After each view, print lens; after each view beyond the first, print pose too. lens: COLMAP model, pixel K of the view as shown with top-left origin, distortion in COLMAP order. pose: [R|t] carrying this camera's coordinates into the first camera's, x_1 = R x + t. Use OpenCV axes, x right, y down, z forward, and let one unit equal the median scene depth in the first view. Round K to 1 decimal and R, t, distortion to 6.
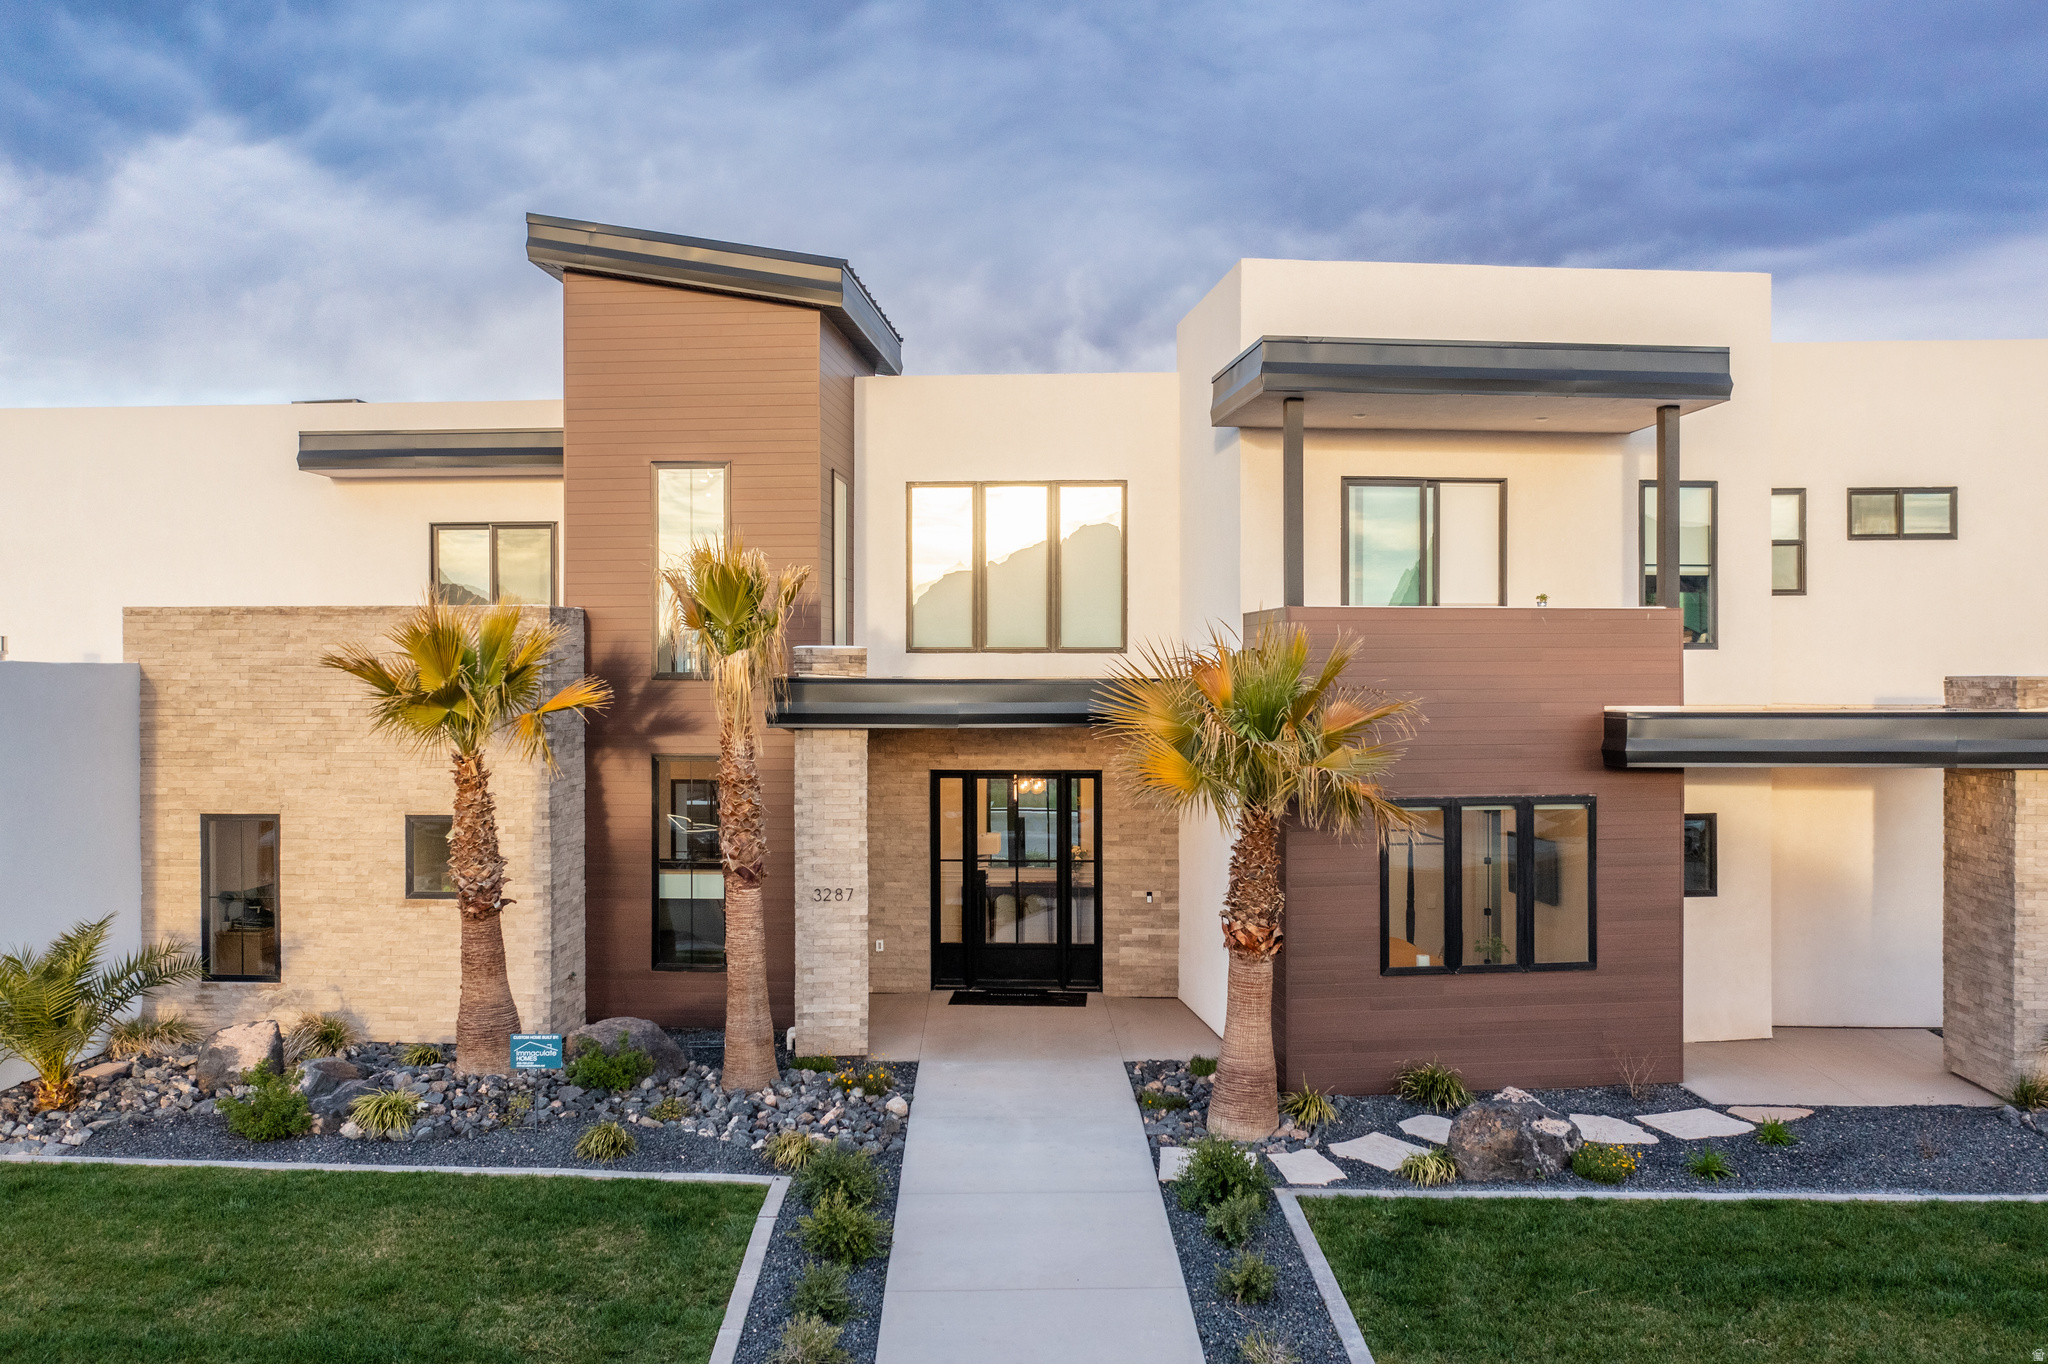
lens RADIAL K [[1562.3, 0, 1029.9], [0, 1562.3, 600.6], [0, 0, 1]] dist [-0.021086, 0.001240]
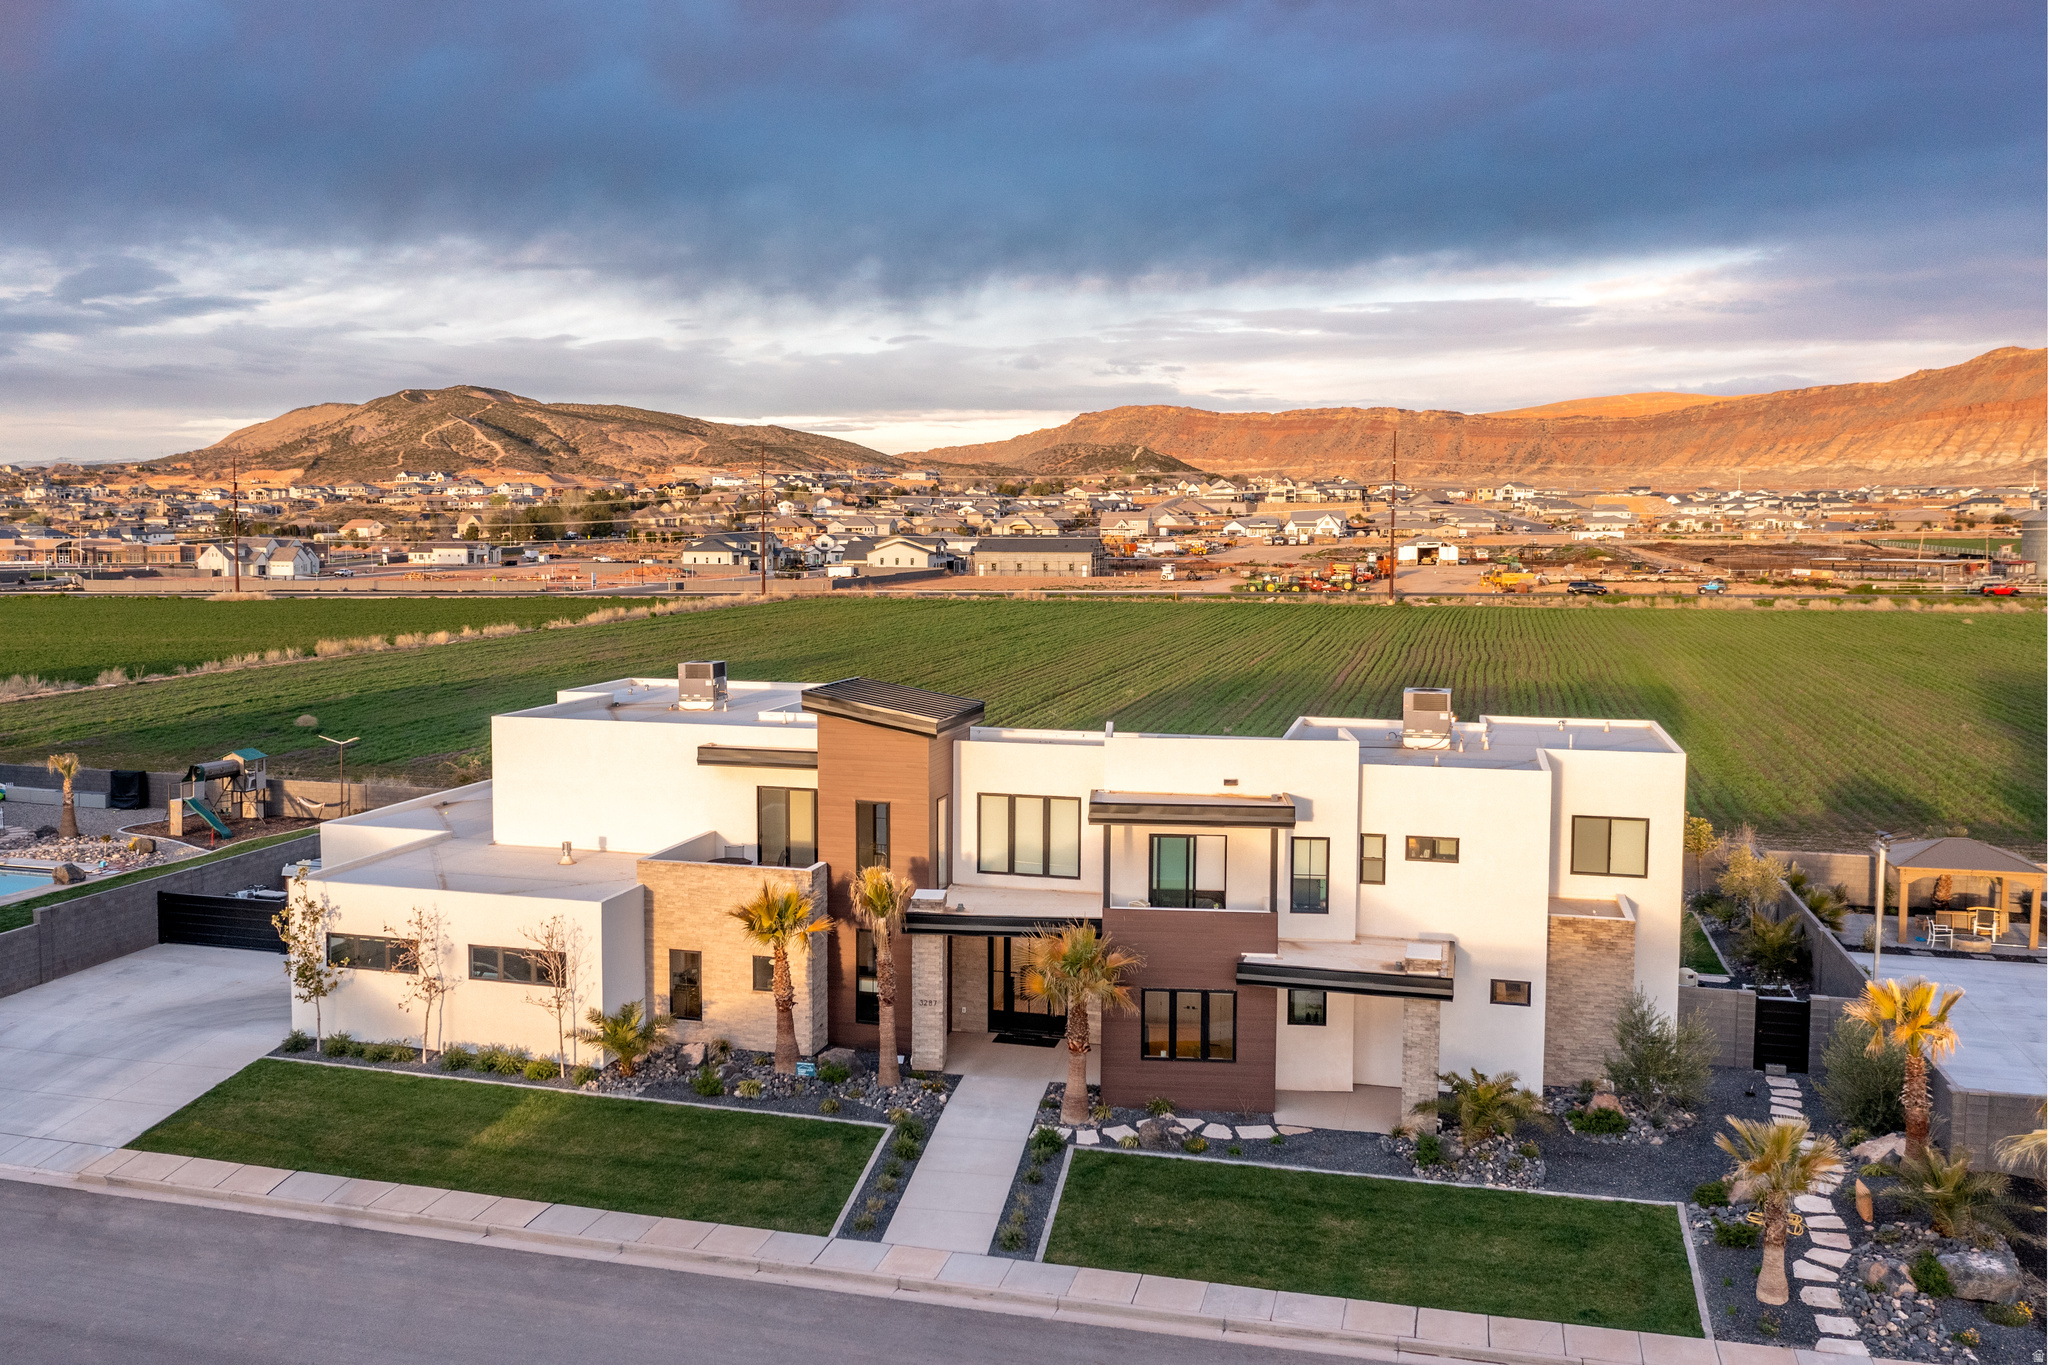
lens RADIAL K [[1663.3, 0, 1013.9], [0, 1663.3, 562.3], [0, 0, 1]] dist [-0.009406, -0.000707]
pose [[0.981707, 0.015502, -0.189767, 0.525236], [-0.003277, 0.997908, 0.064568, -0.716810], [0.190371, -0.062765, 0.979704, -1.561347]]
